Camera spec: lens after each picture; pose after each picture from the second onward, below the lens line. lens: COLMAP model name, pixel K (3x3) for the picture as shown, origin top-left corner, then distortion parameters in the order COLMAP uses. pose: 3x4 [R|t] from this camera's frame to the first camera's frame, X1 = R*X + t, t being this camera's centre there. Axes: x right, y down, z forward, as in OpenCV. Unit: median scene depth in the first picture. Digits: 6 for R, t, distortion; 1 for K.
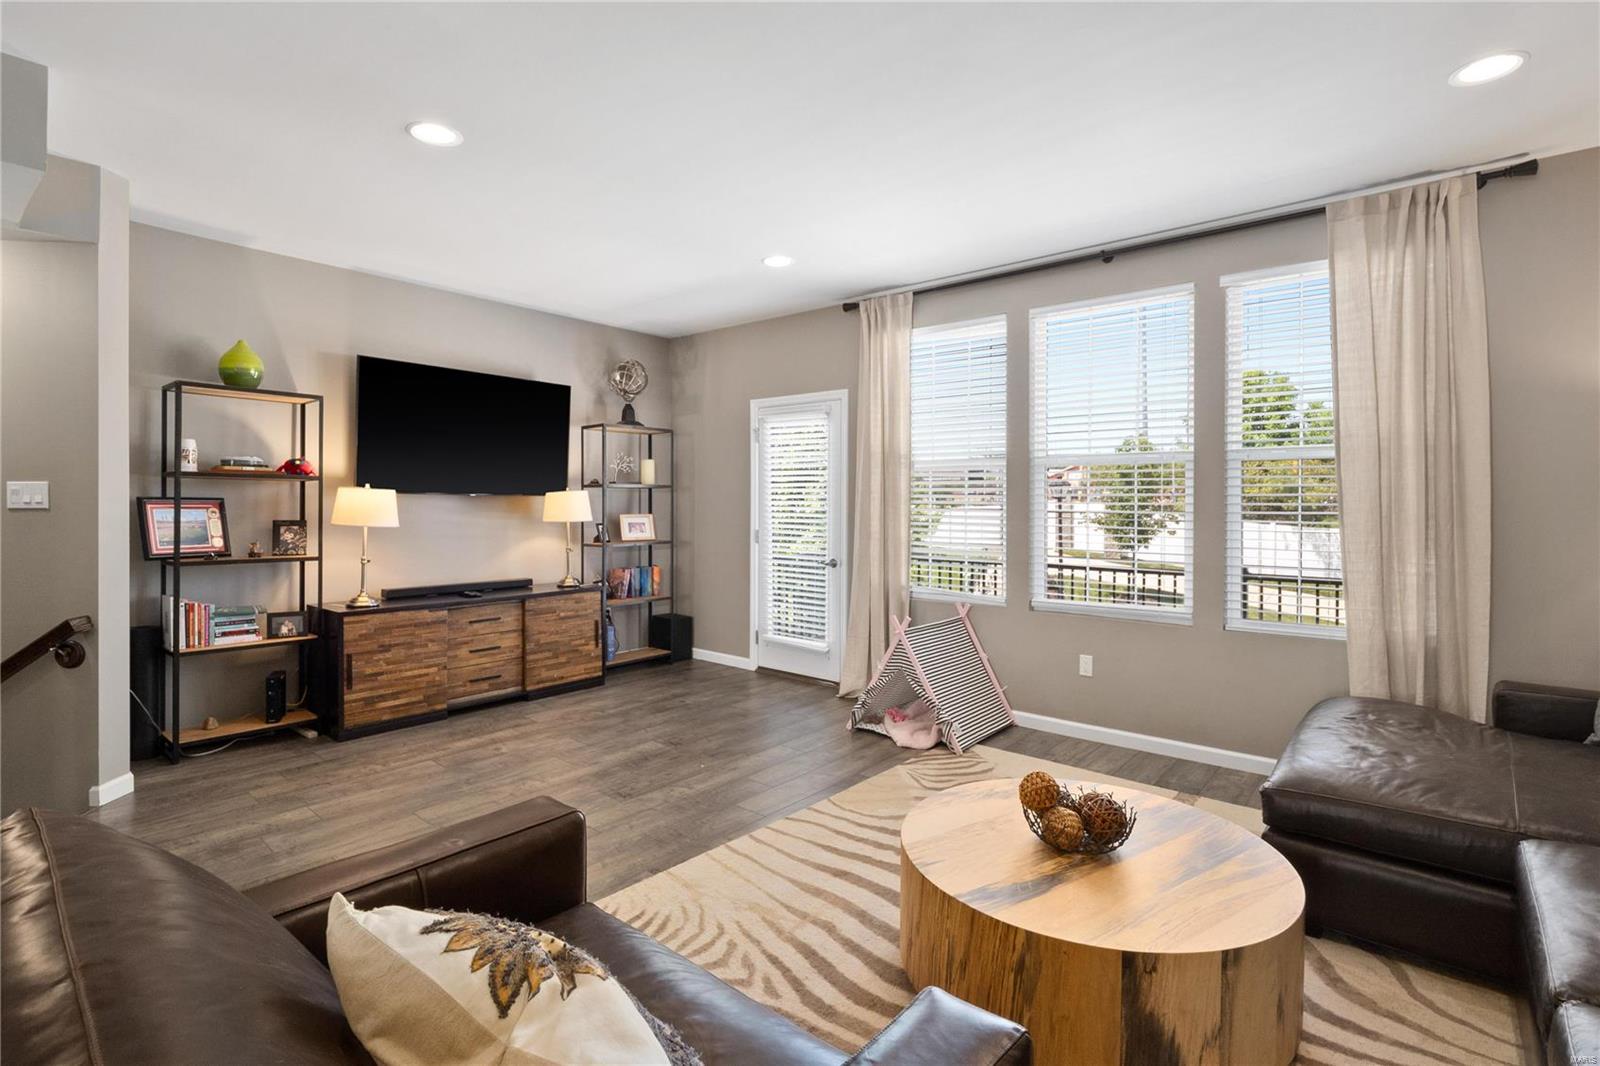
lens RADIAL K [[734.8, 0, 814.5], [0, 734.8, 505.2], [0, 0, 1]] dist [-0.006076, -0.000756]
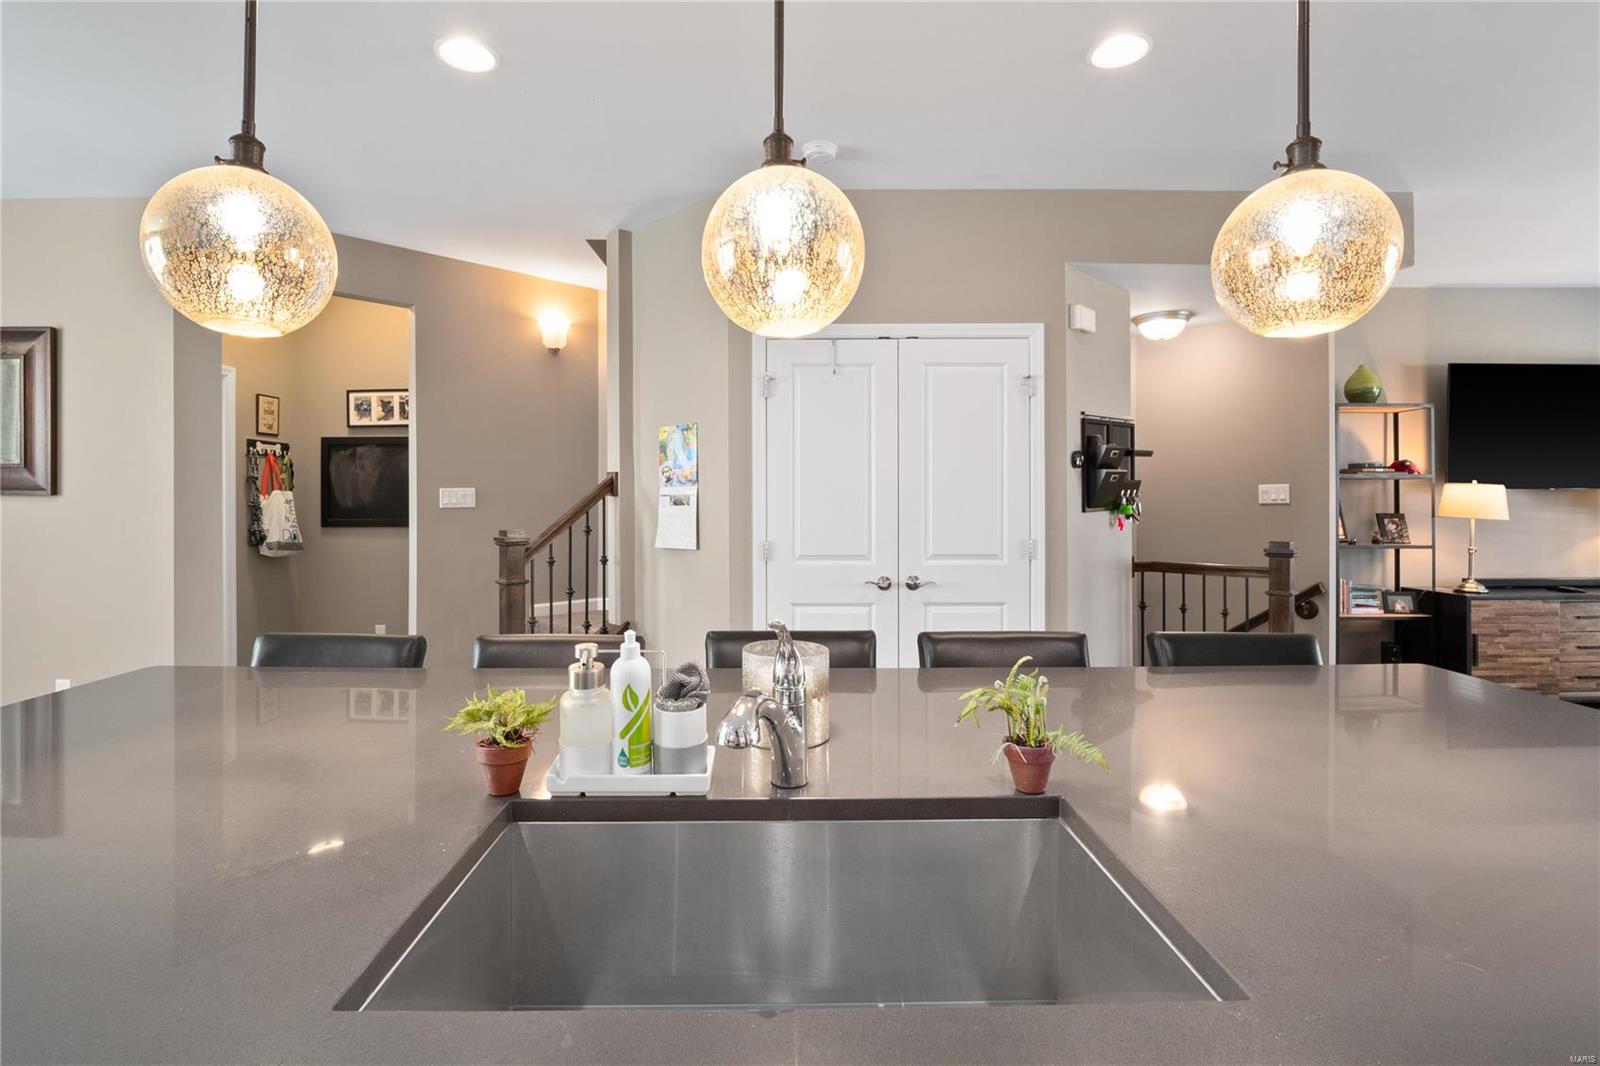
lens RADIAL K [[761.0, 0, 790.9], [0, 761.0, 501.7], [0, 0, 1]] dist [-0.001267, -0.006525]
pose [[0.641126, -0.006487, -0.767408, -0.397601], [0.006011, 0.999976, -0.003432, 0.000476], [0.767412, -0.002413, 0.641150, -0.502020]]
